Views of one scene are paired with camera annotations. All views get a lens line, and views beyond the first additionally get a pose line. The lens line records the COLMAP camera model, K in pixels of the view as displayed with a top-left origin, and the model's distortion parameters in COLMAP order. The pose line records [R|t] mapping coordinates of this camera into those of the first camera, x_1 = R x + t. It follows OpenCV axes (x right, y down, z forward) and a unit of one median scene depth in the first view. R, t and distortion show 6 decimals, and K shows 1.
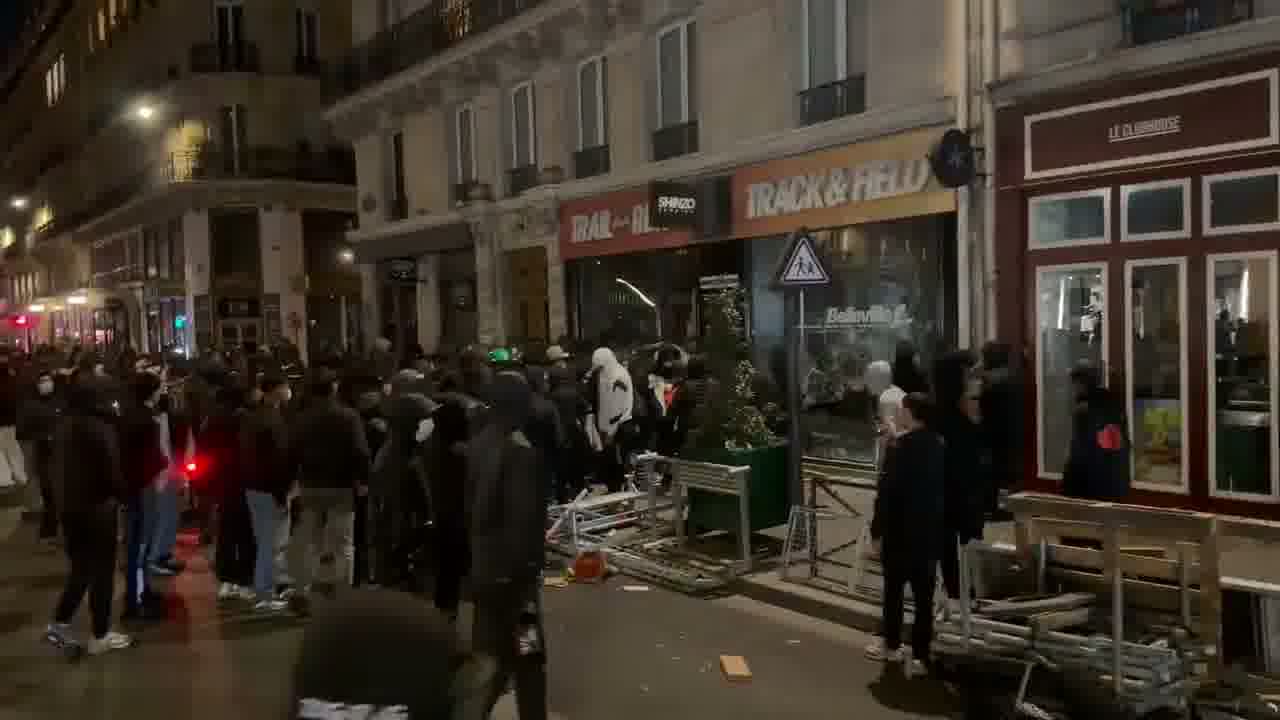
lens RADIAL K [[1033.6, 0, 638.2], [0, 1033.6, 362.3], [0, 0, 1]] dist [0.127864, -0.213649]
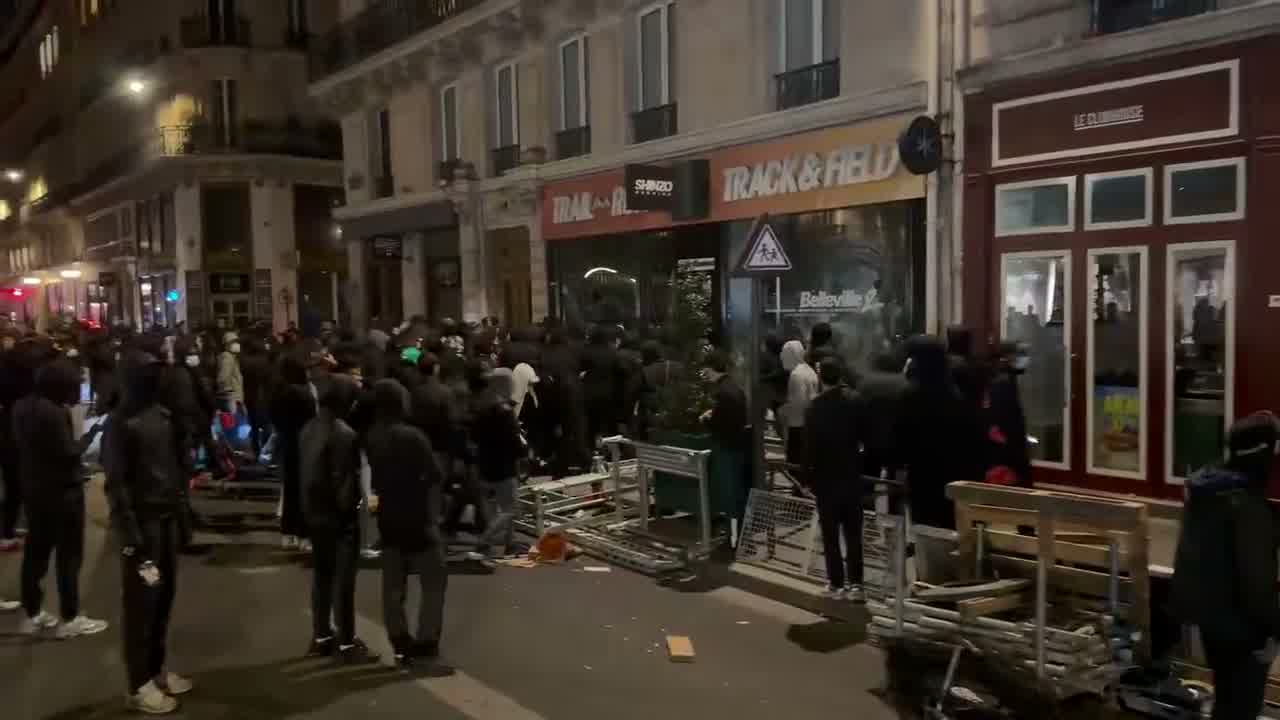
lens RADIAL K [[1033.6, 0, 638.2], [0, 1033.6, 362.3], [0, 0, 1]] dist [0.127864, -0.213649]
pose [[0.999968, 0.007974, 0.000696, 0.027092], [-0.007987, 0.999725, 0.022066, -0.005657], [-0.000520, -0.022071, 0.999756, -0.008578]]
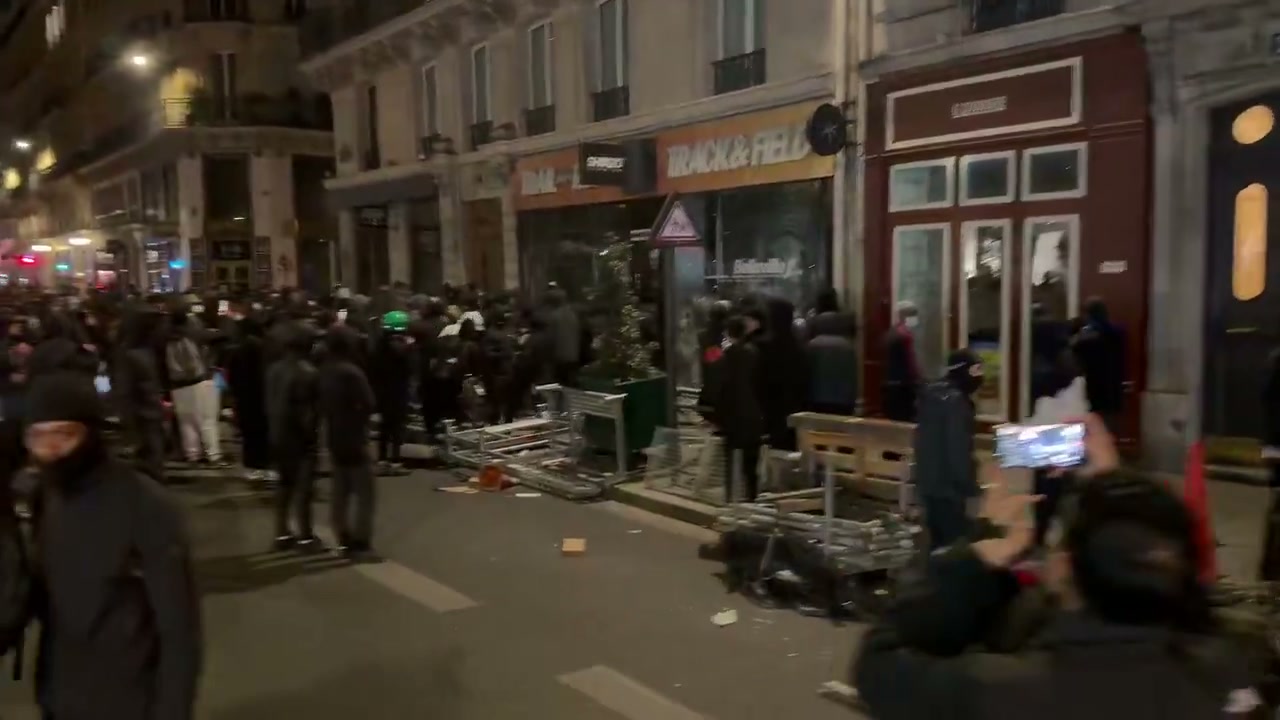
lens RADIAL K [[1037.1, 0, 639.9], [0, 1037.1, 361.9], [0, 0, 1]] dist [0.127098, -0.227750]
pose [[0.999928, 0.010224, -0.006311, 0.099324], [-0.009885, 0.998625, 0.051484, 0.001141], [0.006829, -0.051418, 0.998654, -0.139373]]
